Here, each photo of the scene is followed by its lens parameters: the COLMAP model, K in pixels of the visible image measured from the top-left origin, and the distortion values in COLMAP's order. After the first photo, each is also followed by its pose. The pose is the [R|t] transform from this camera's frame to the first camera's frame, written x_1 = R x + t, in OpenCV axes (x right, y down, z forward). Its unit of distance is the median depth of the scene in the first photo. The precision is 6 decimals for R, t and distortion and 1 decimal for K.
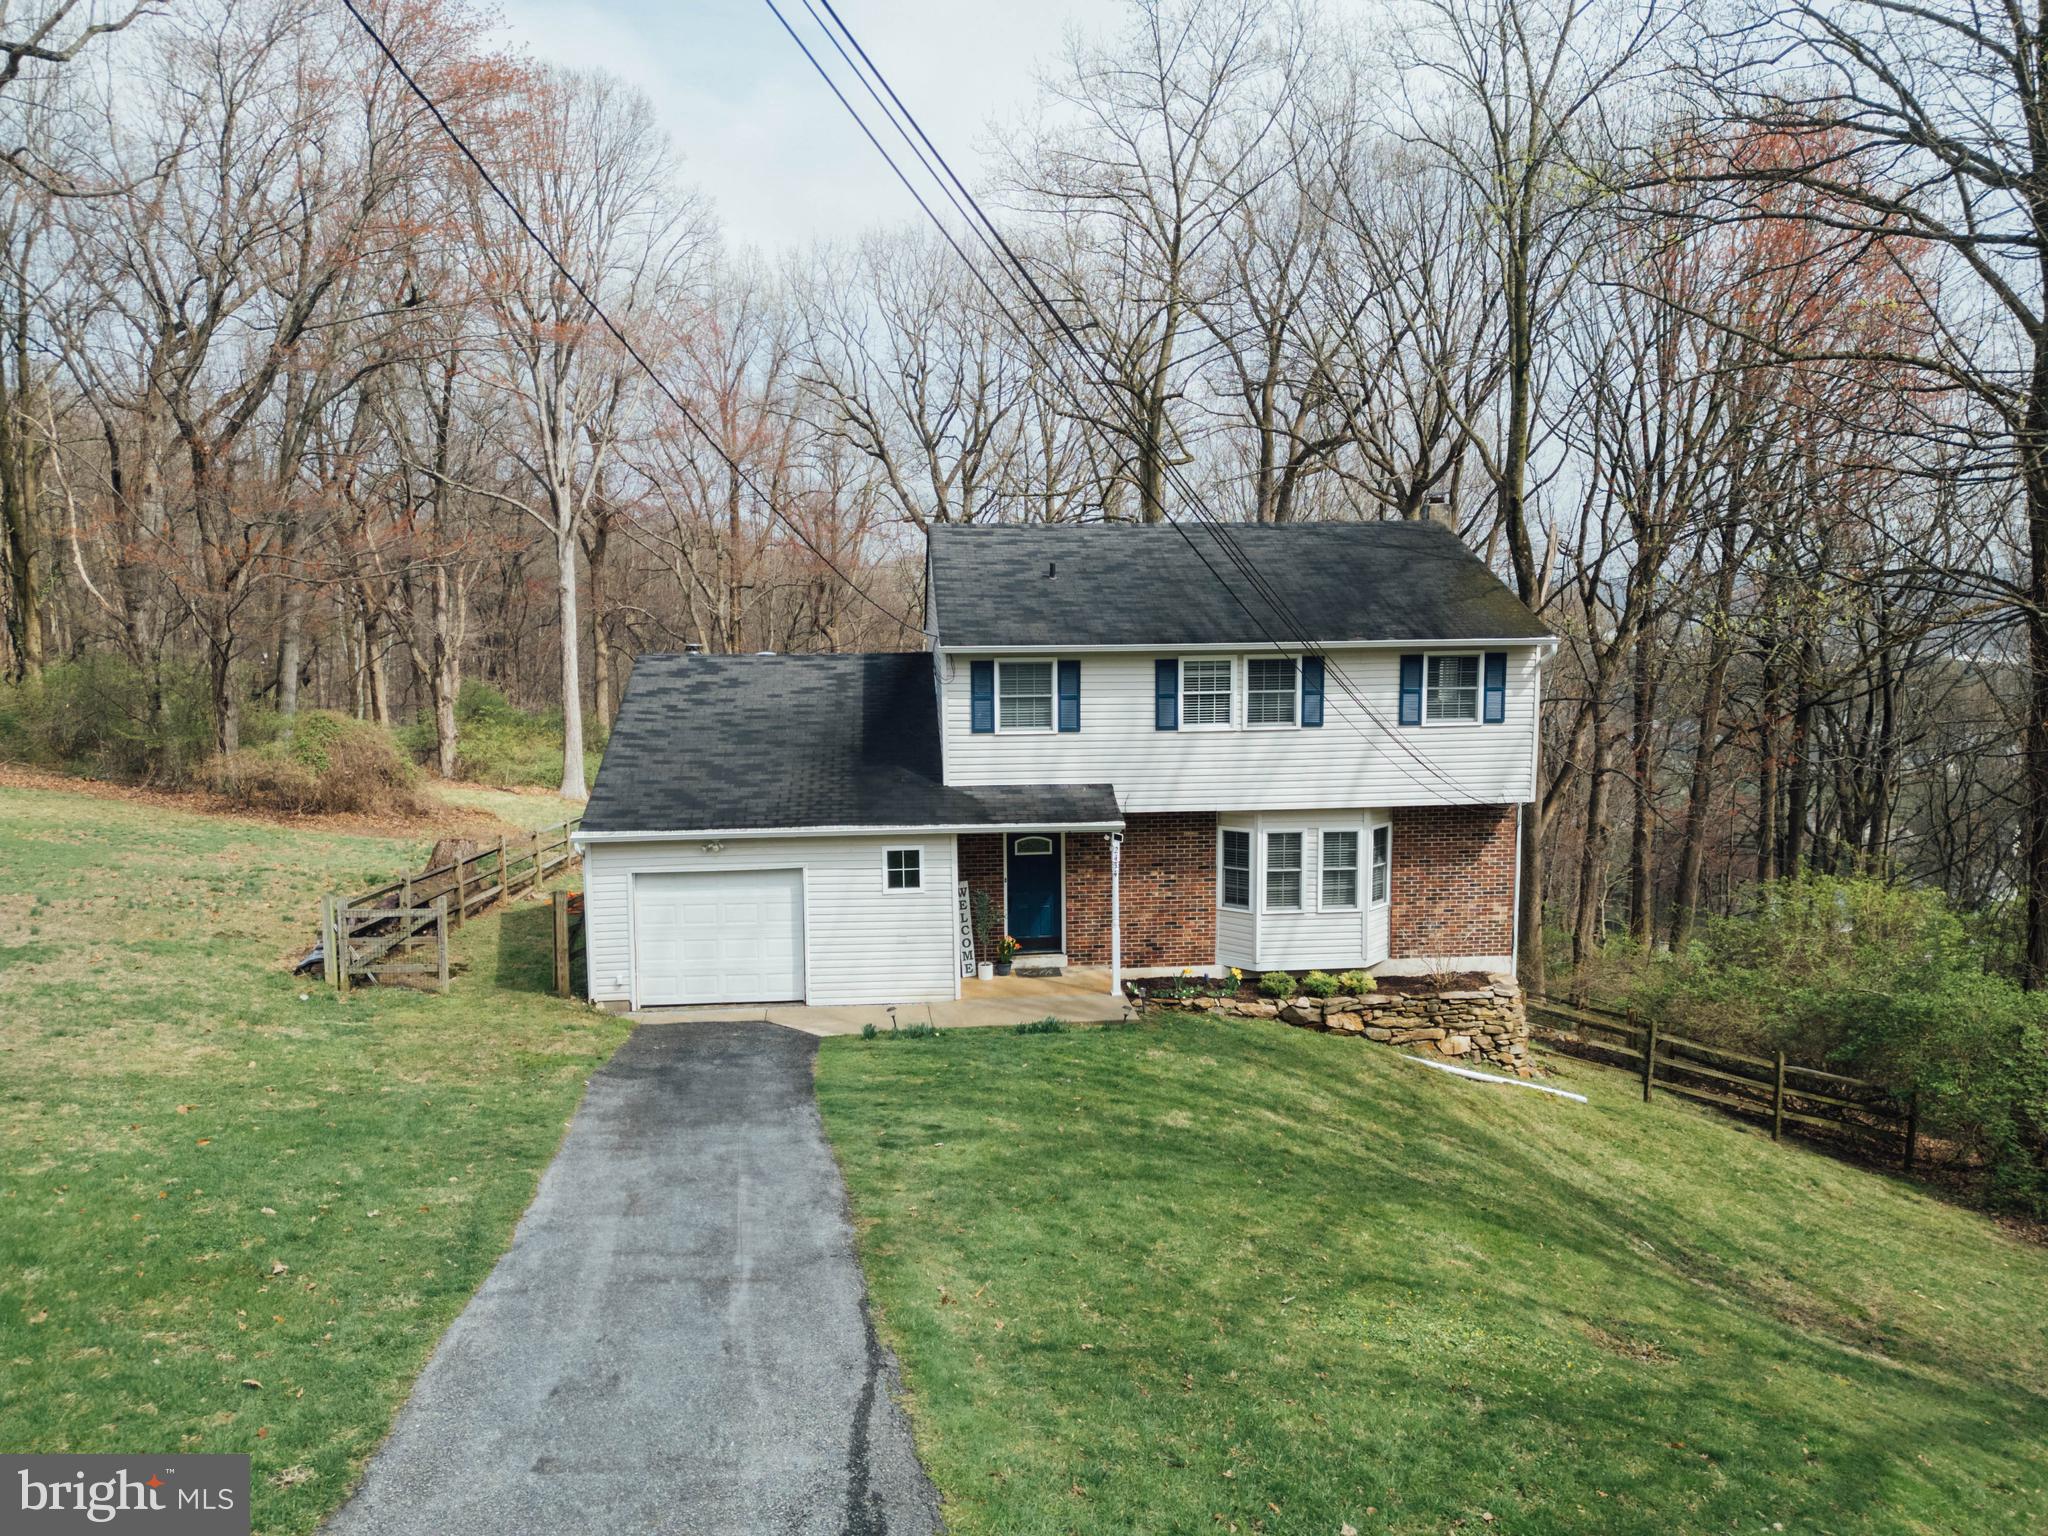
lens RADIAL K [[1420.3, 0, 1012.0], [0, 1420.3, 763.3], [0, 0, 1]] dist [0.087186, -0.084546]
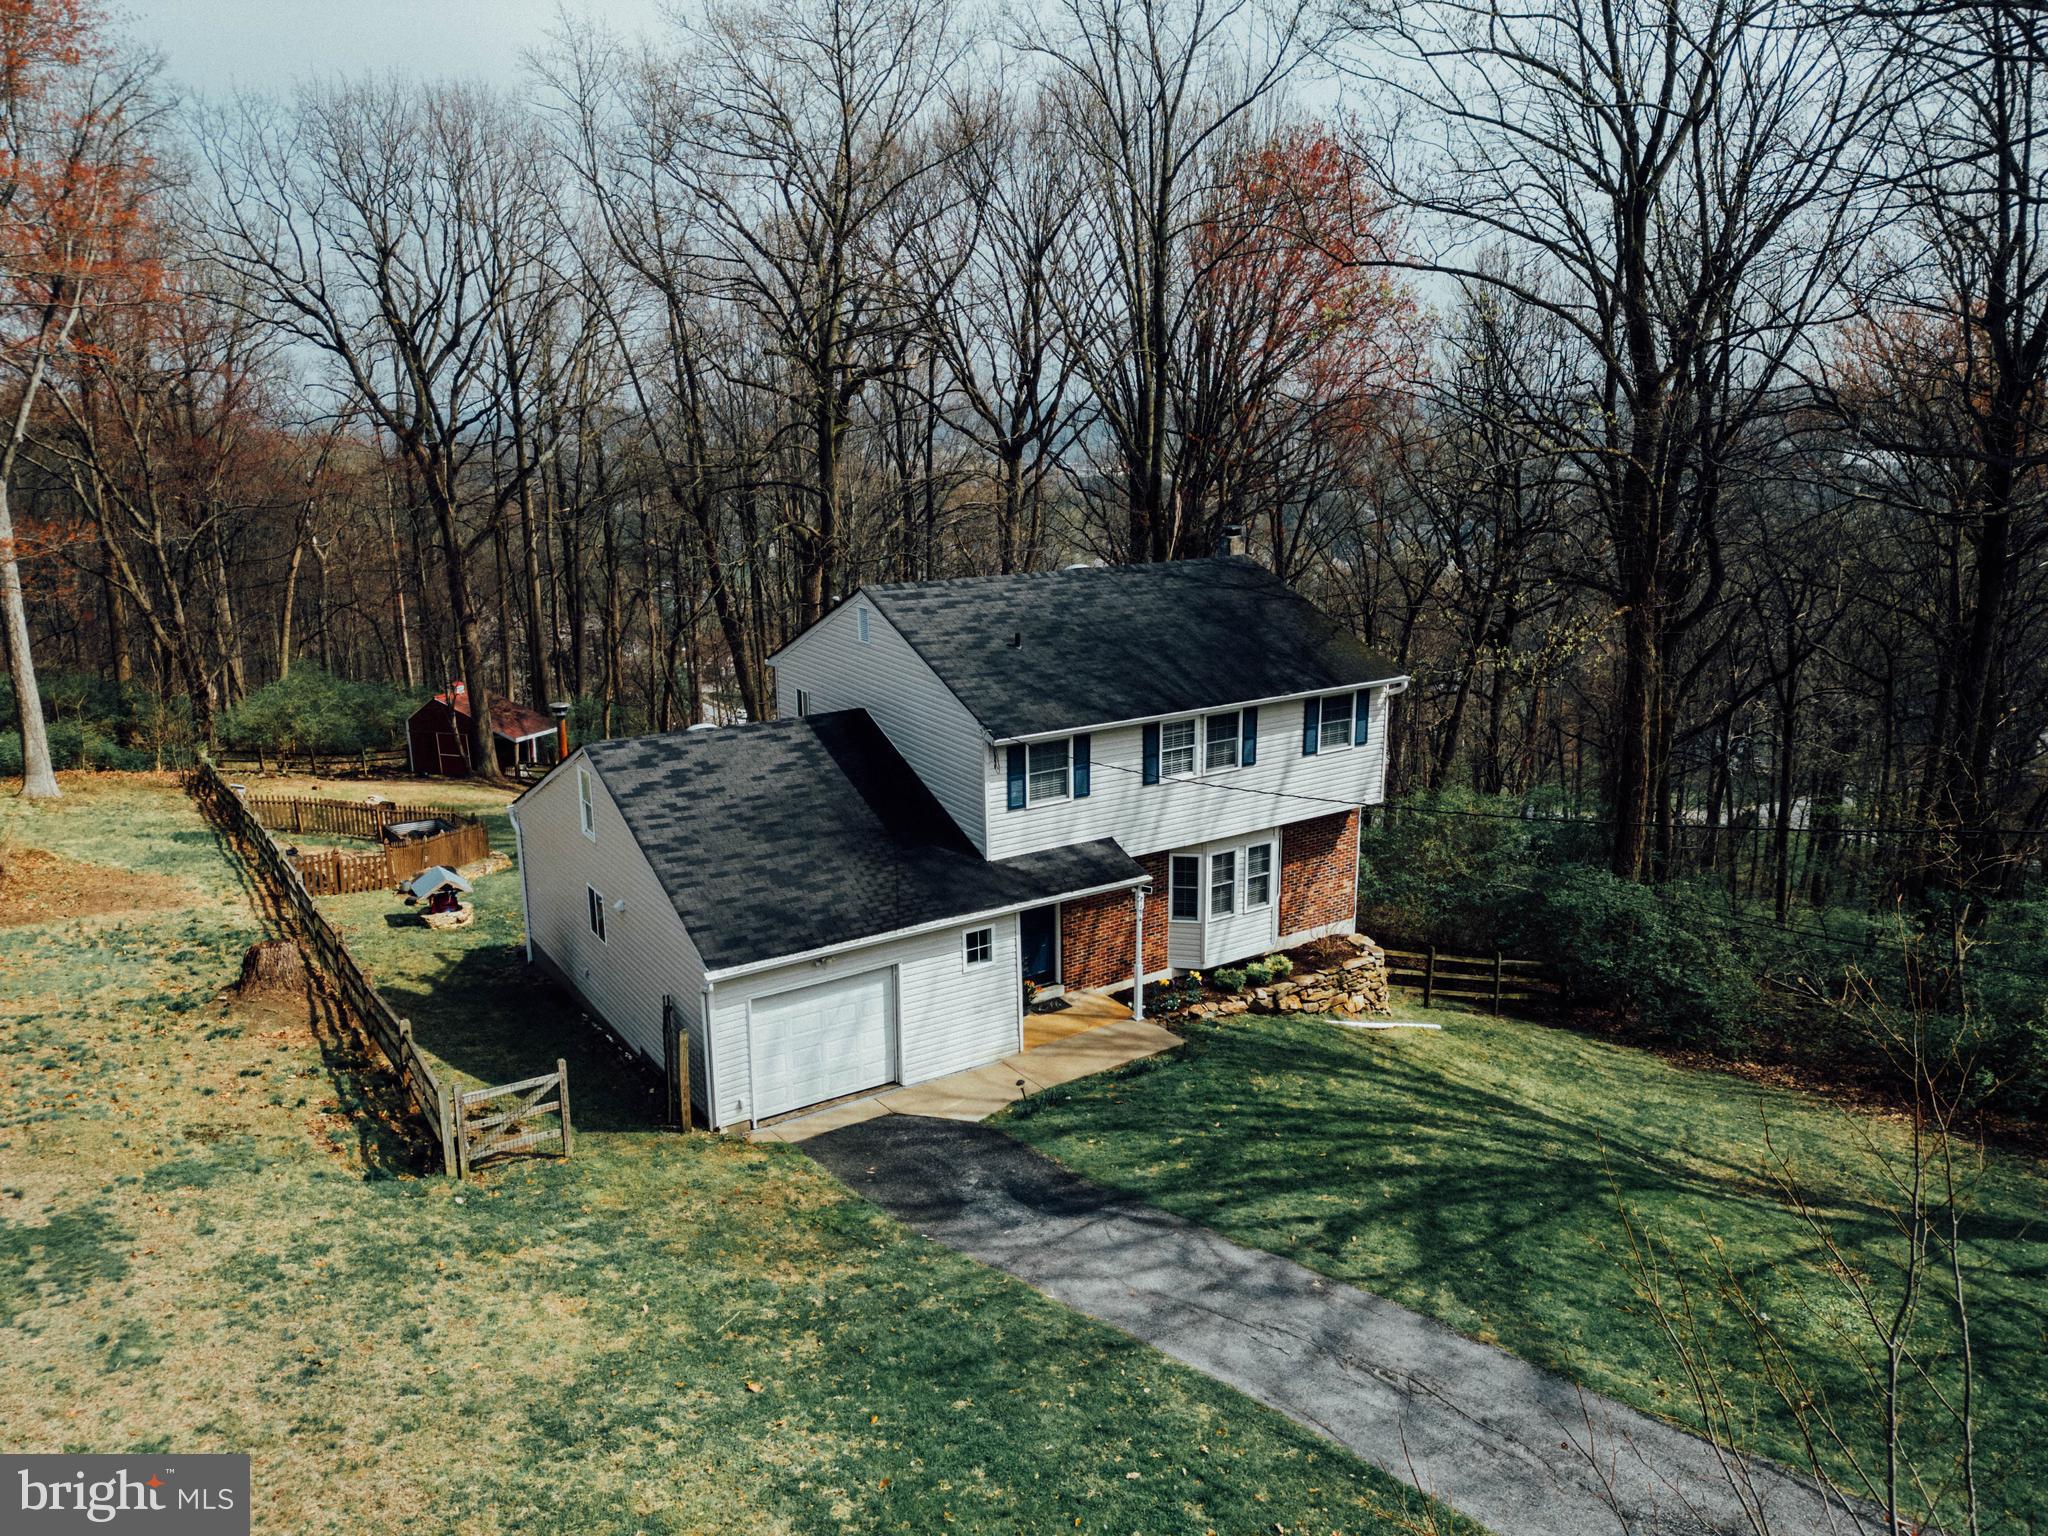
lens RADIAL K [[1401.6, 0, 1024.0], [0, 1401.6, 768.0], [0, 0, 1]] dist [0.094657, -0.071105]
pose [[0.887598, -0.111092, 0.447022, -0.489342], [0.056860, 0.989483, 0.133002, -0.193968], [-0.457097, -0.092634, 0.884580, 0.045857]]
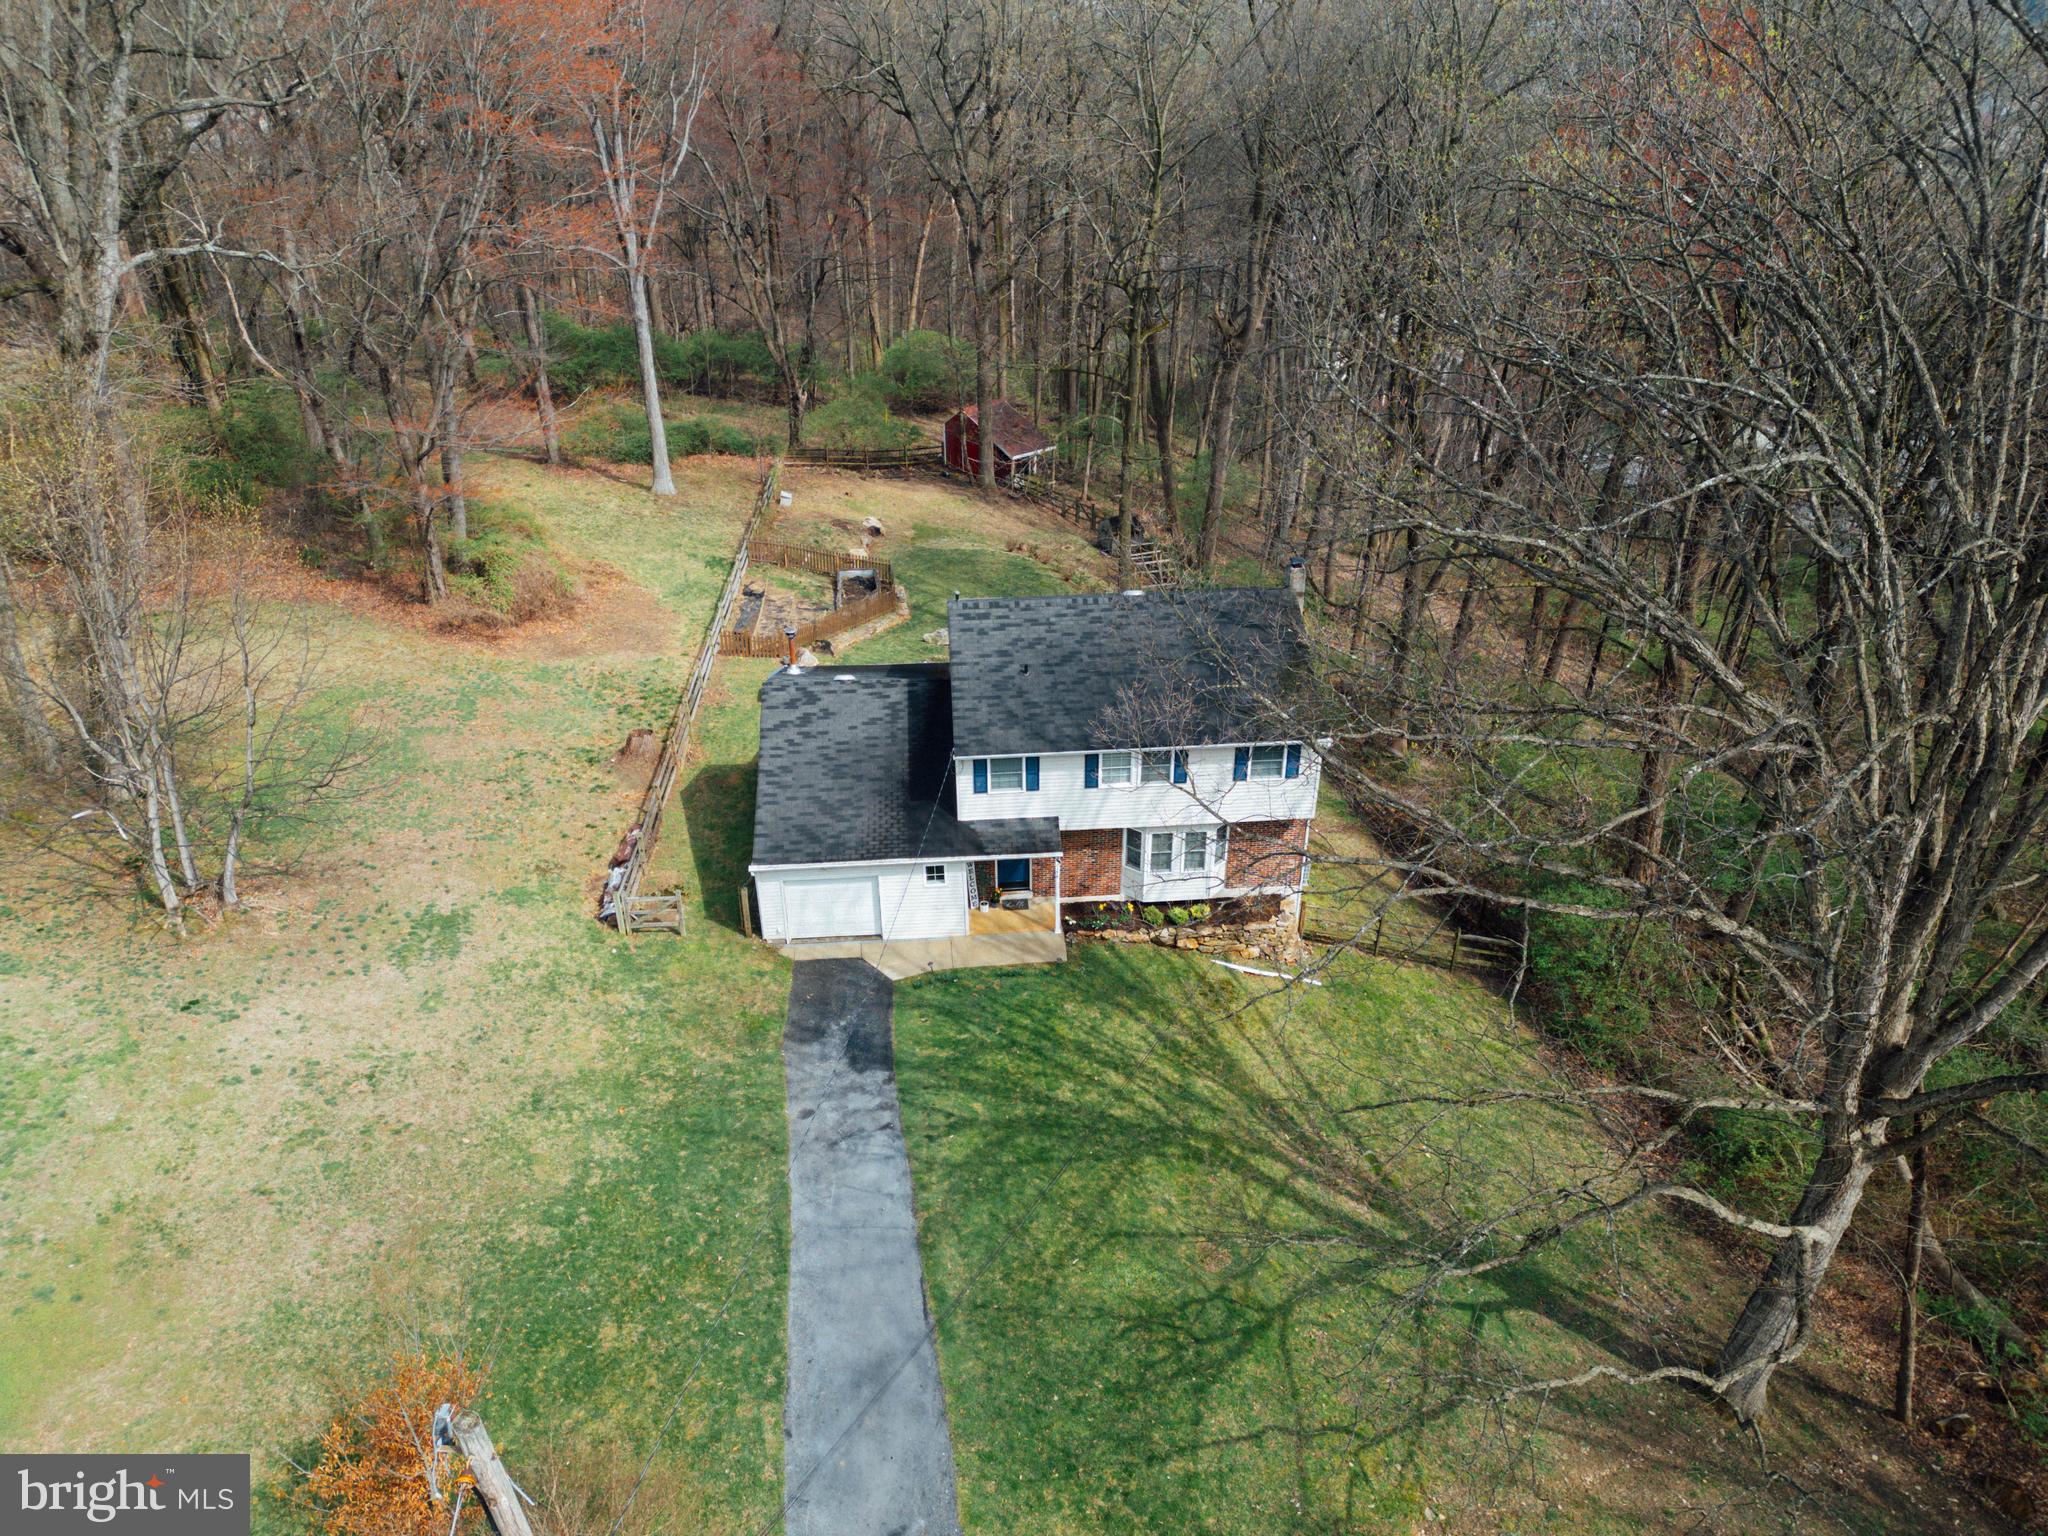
lens RADIAL K [[1420.3, 0, 1012.0], [0, 1420.3, 763.3], [0, 0, 1]] dist [0.087186, -0.084546]
pose [[0.999567, 0.014456, -0.025631, 0.057930], [-0.002380, 0.907875, 0.419235, -0.748285], [0.029330, -0.418992, 0.907516, -0.499529]]
